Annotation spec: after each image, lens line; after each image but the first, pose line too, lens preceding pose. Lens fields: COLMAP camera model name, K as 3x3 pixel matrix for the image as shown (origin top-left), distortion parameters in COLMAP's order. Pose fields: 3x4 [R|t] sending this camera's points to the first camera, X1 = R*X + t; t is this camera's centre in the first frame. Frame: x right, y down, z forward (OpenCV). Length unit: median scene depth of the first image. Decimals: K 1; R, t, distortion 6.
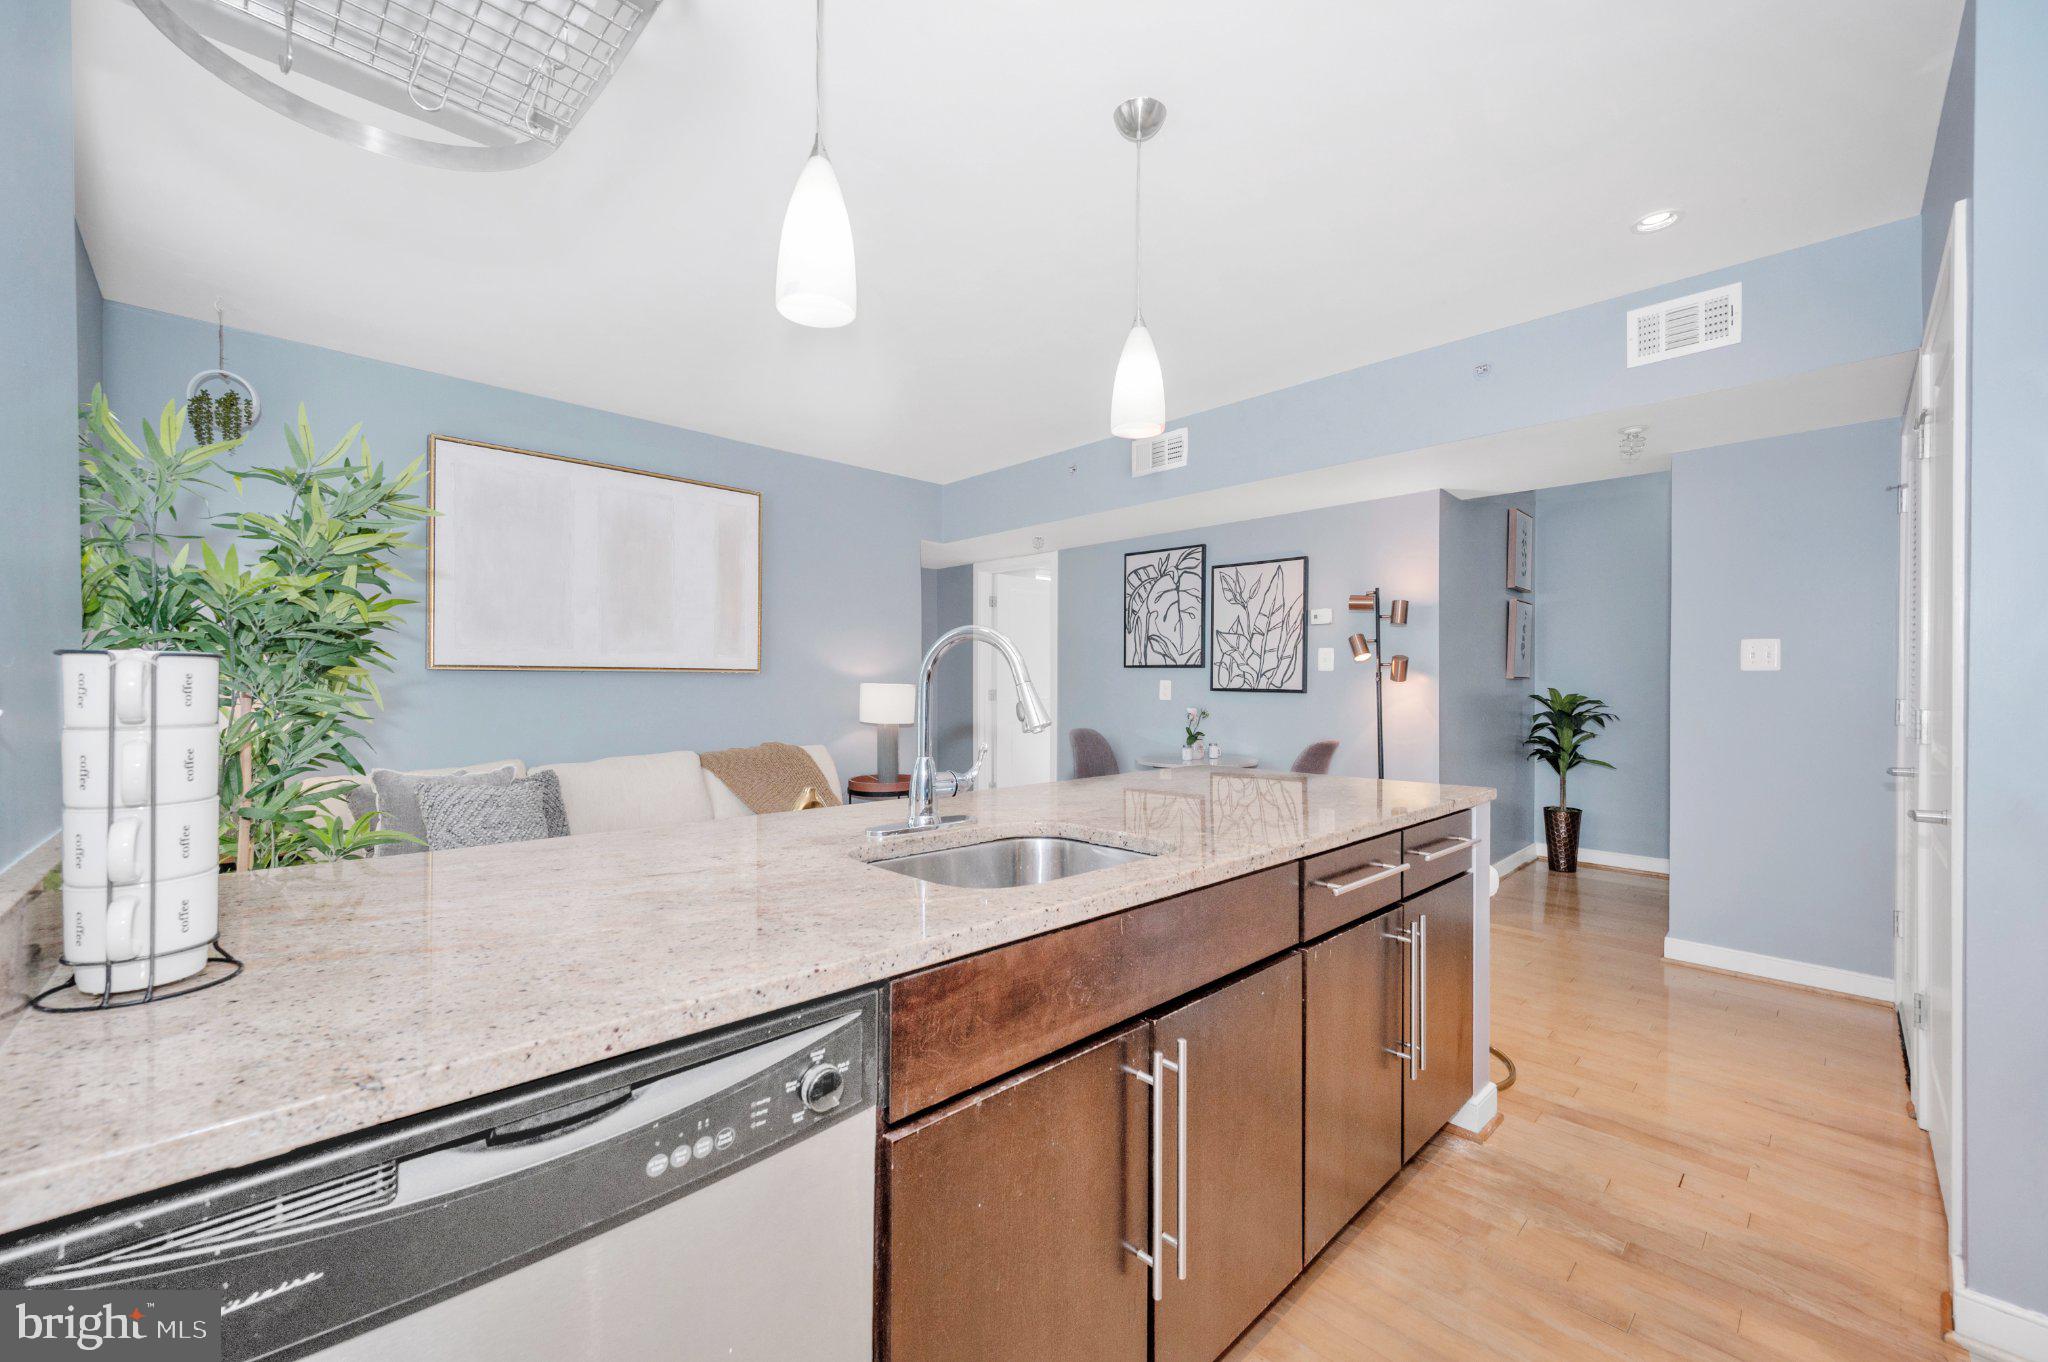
lens RADIAL K [[817.3, 0, 1023.0], [0, 817.3, 679.0], [0, 0, 1]] dist [0.004004, -0.000993]
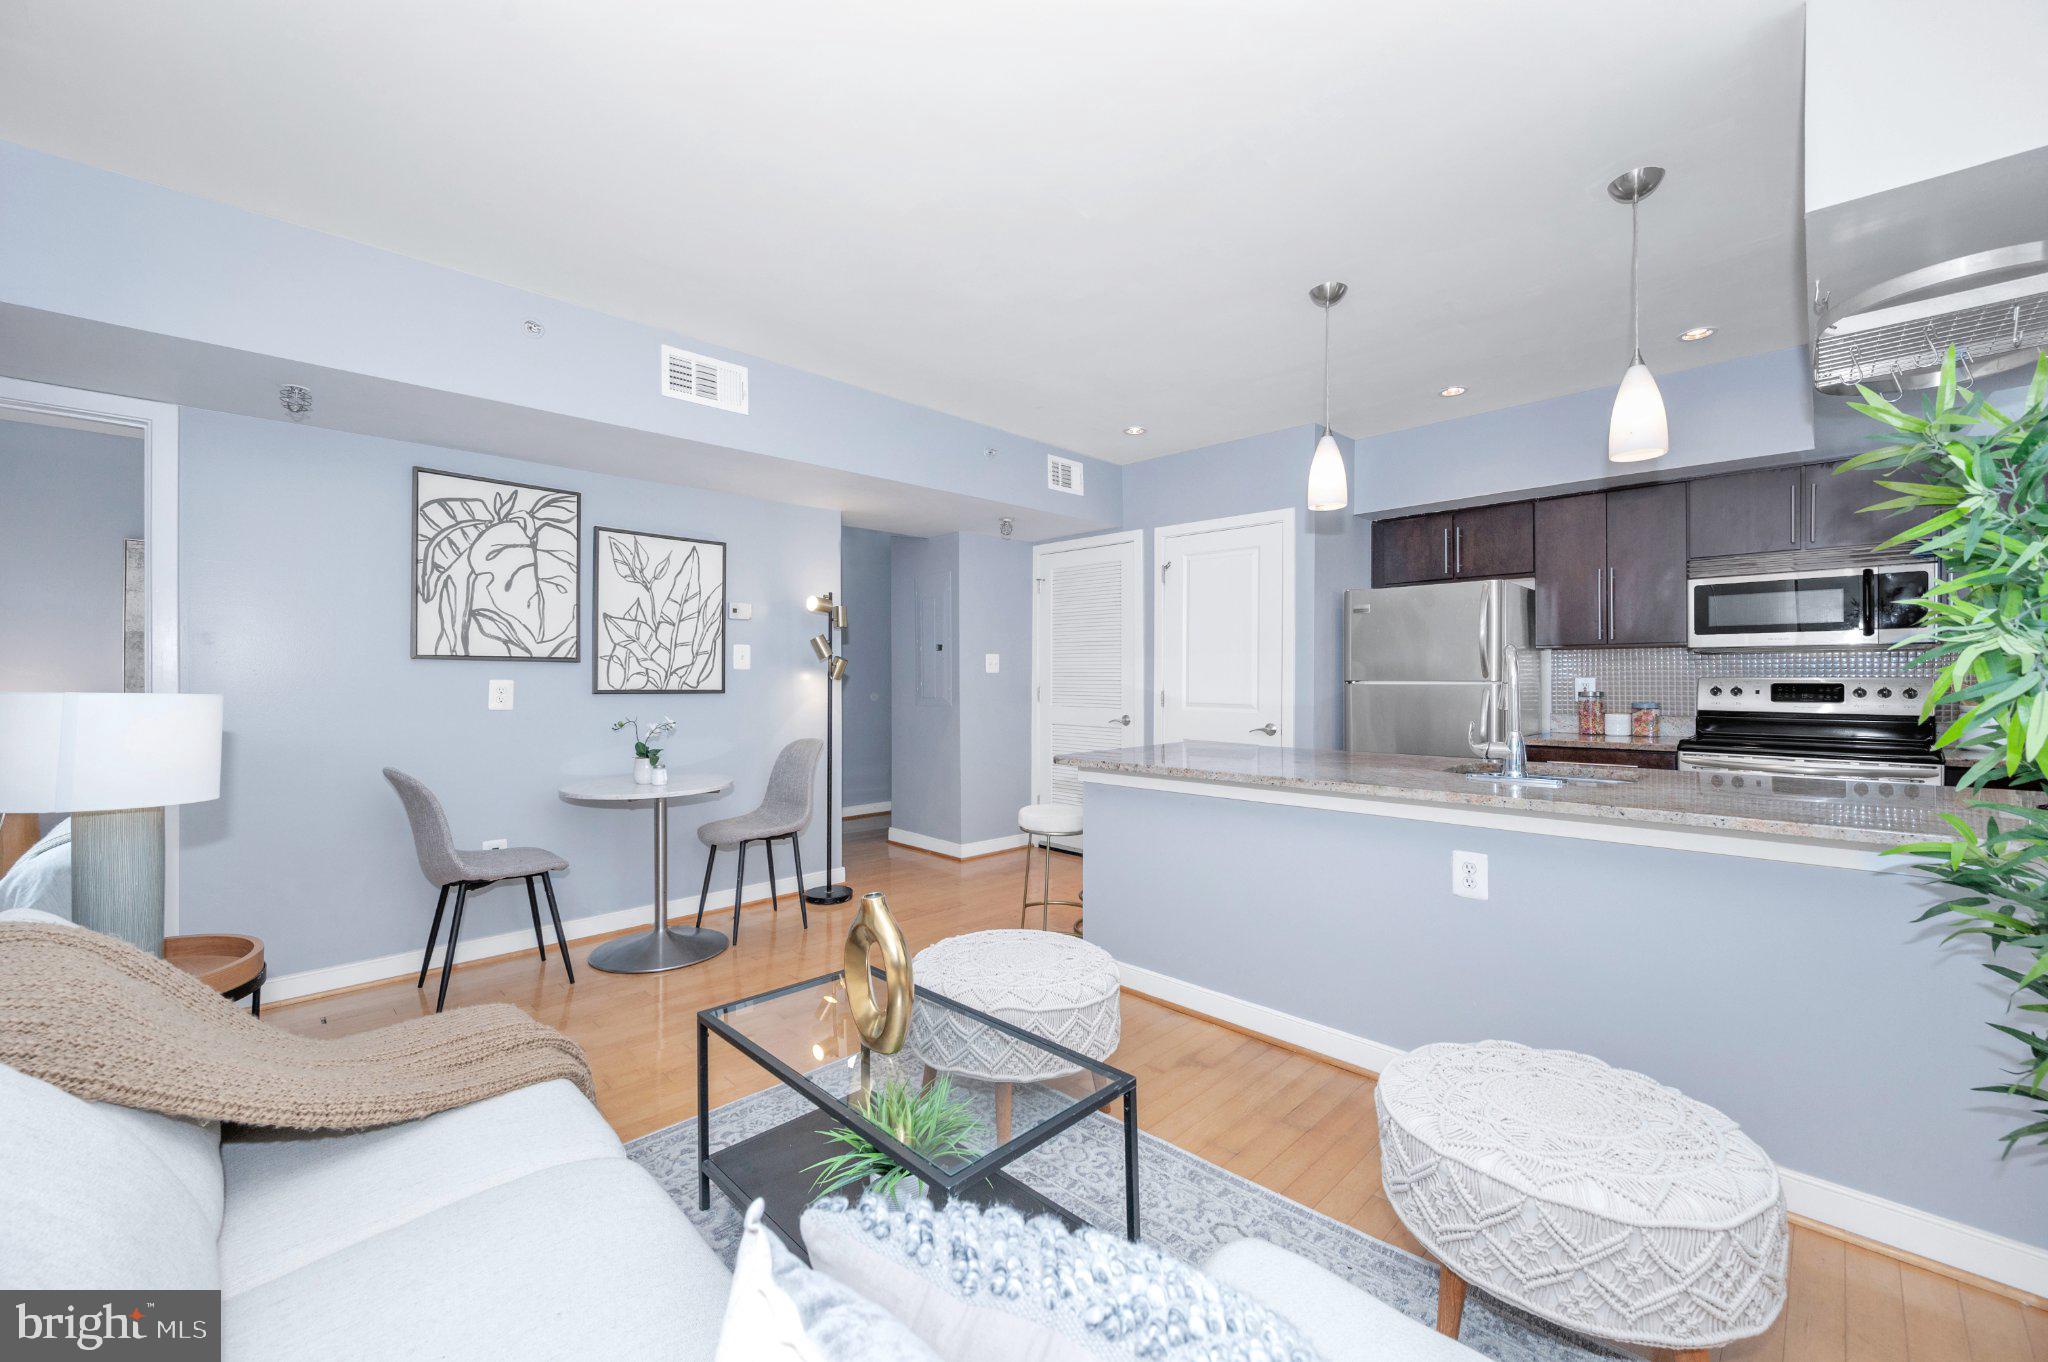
lens RADIAL K [[817.3, 0, 1028.8], [0, 817.3, 676.1], [0, 0, 1]] dist [0.004004, -0.000993]
pose [[-0.012774, -0.002211, 0.999916, -0.524280], [-0.003591, 0.999991, 0.002166, -0.004521], [-0.999912, -0.003563, -0.012782, 0.619156]]
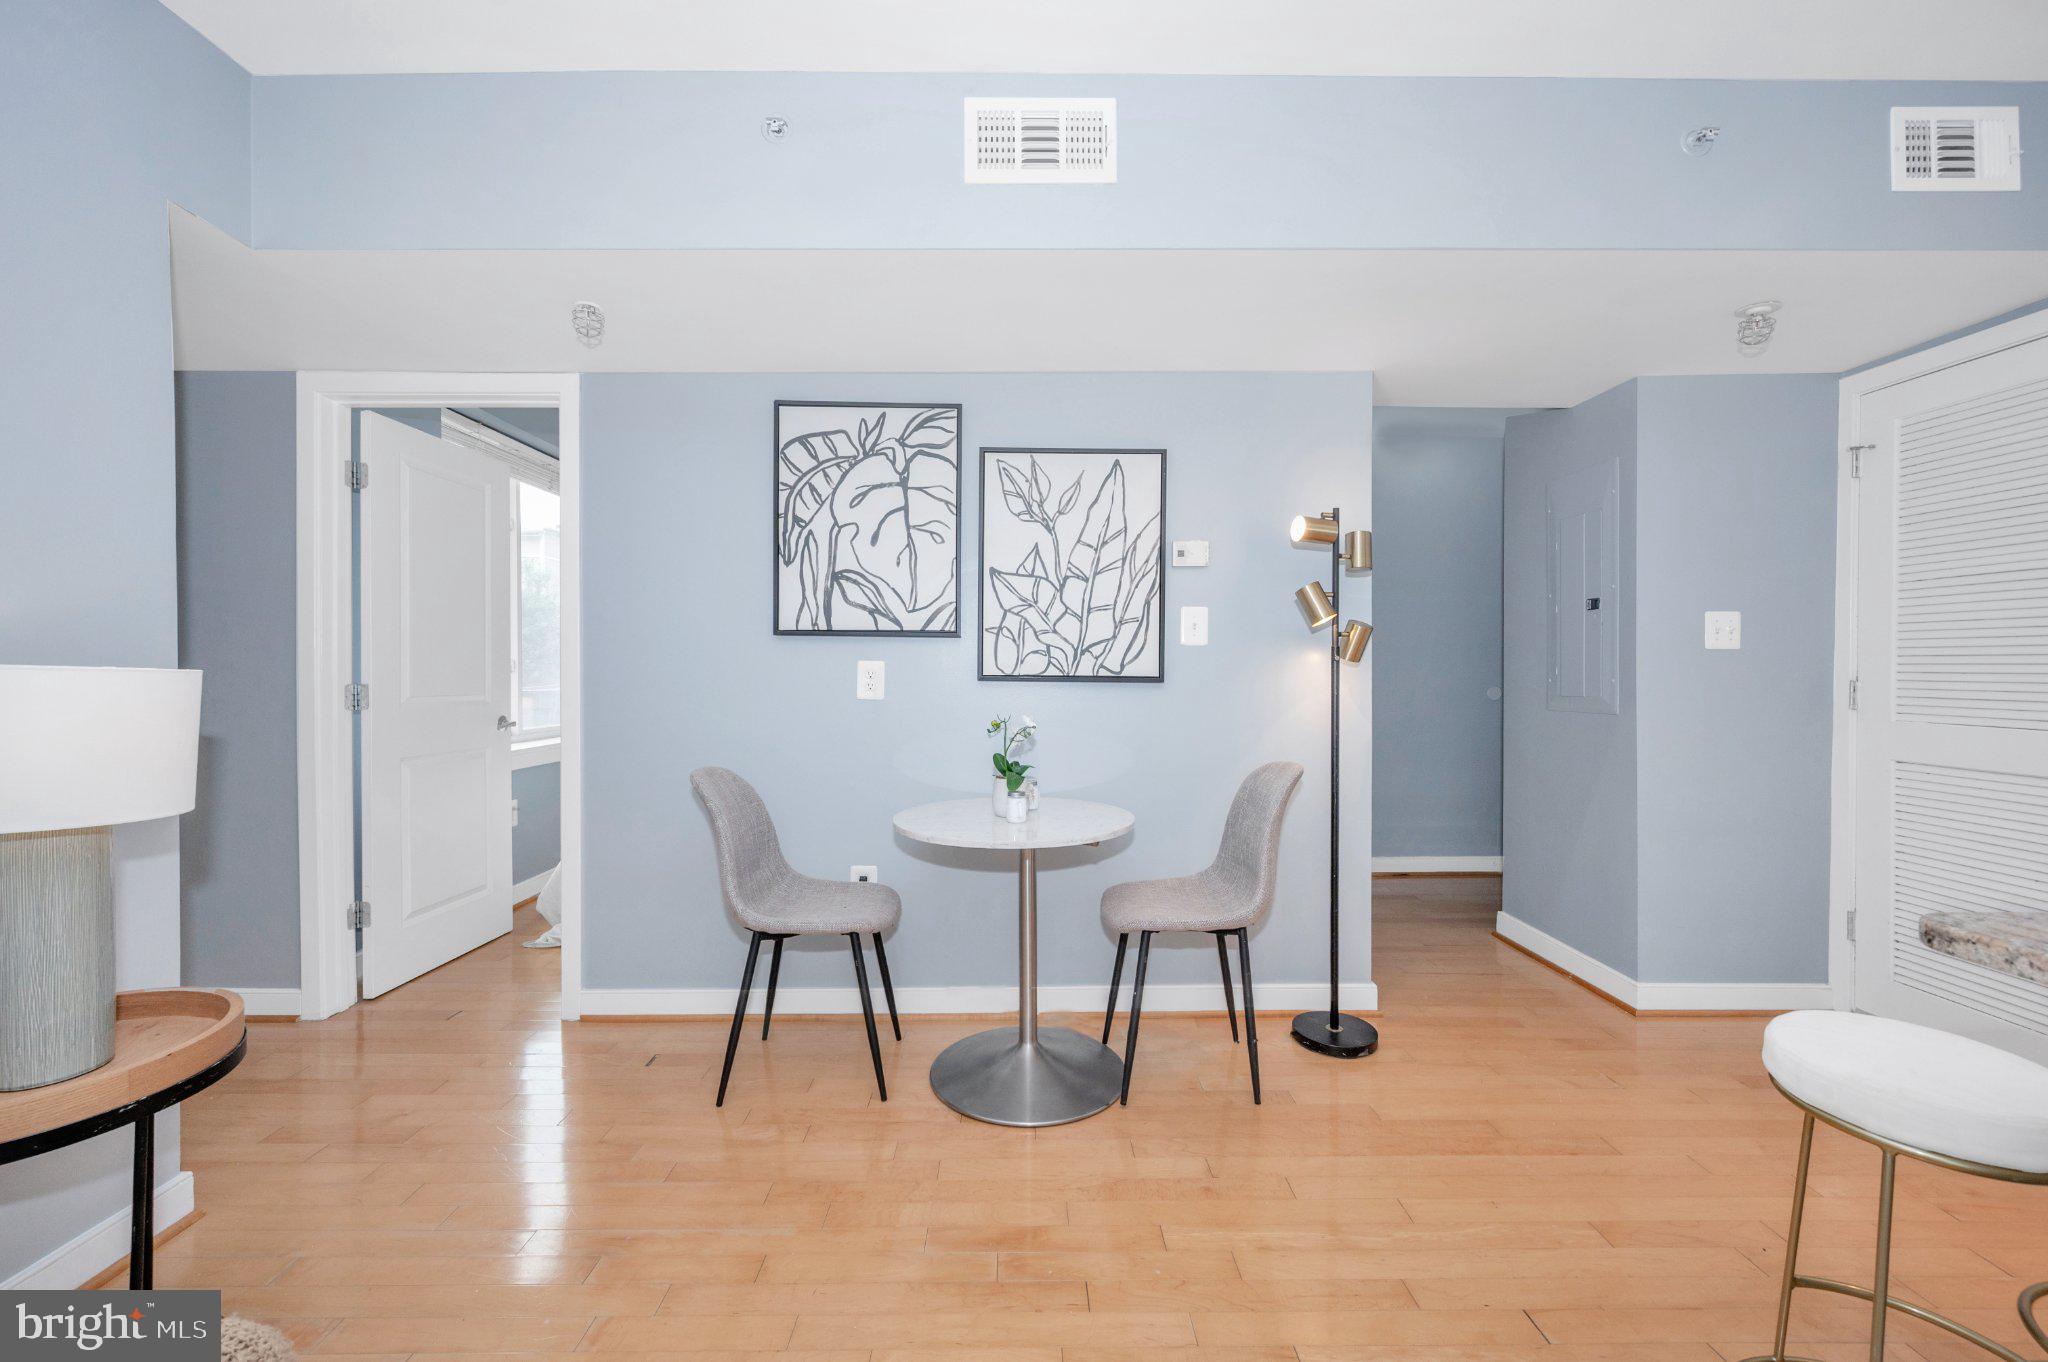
lens RADIAL K [[817.3, 0, 1030.8], [0, 817.3, 670.4], [0, 0, 1]] dist [0.004004, -0.000993]
pose [[0.692006, -0.007425, 0.721854, -0.135521], [-0.001264, 0.999933, 0.011498, 0.001997], [-0.721891, -0.008869, 0.691950, 0.608244]]
